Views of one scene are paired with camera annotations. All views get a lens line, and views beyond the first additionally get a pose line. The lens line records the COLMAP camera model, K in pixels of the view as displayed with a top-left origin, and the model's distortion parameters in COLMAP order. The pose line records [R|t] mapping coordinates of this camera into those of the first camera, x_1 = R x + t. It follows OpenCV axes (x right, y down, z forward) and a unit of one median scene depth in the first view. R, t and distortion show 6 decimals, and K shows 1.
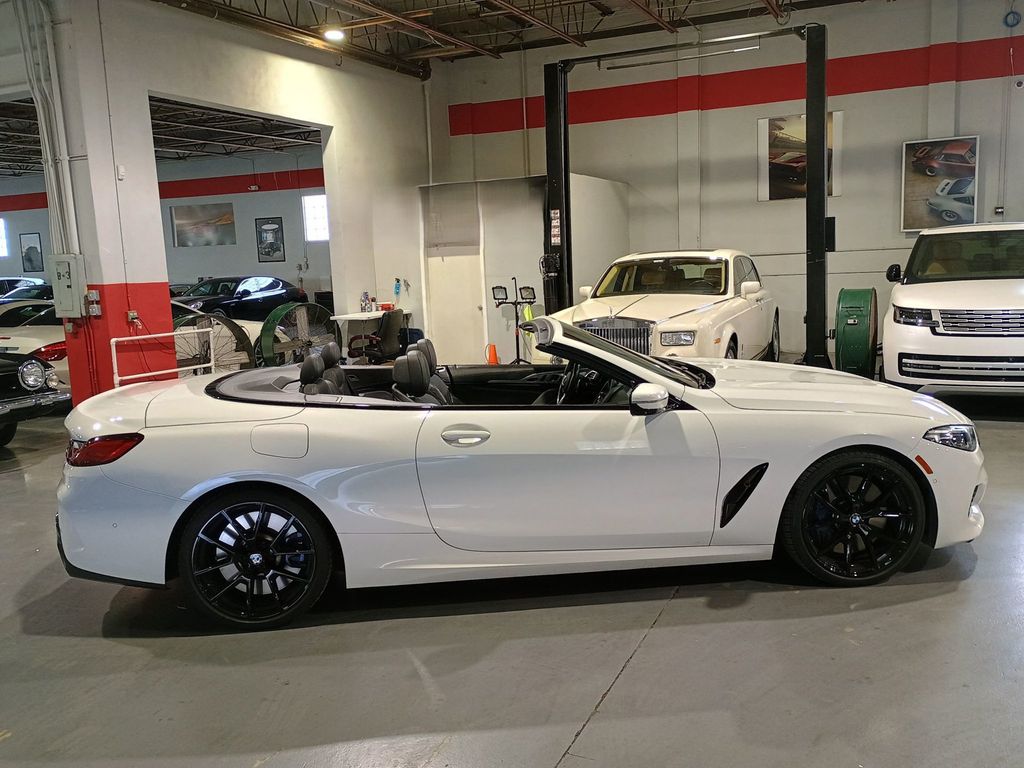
lens RADIAL K [[879.8, 0, 531.3], [0, 879.8, 385.8], [0, 0, 1]] dist [0.061133, -0.087622]
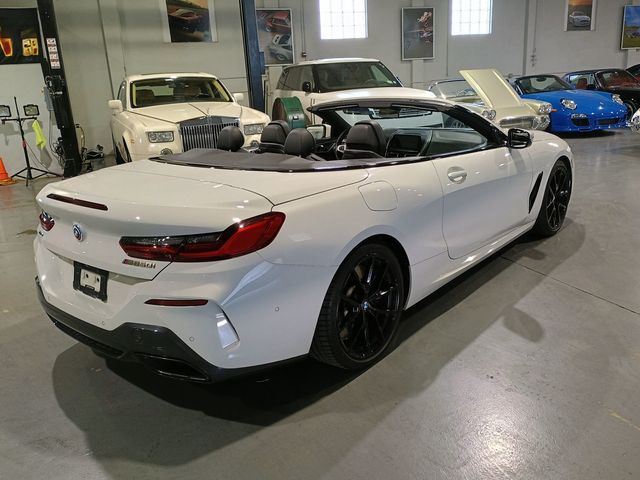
lens RADIAL K [[570.5, 0, 319.2], [0, 570.5, 231.0], [0, 0, 1]] dist [0.044971, -0.005582]
pose [[0.688798, -0.181712, 0.701811, -0.312991], [0.125148, 0.983347, 0.131779, -0.001066], [-0.714070, -0.002939, 0.700068, 0.192728]]
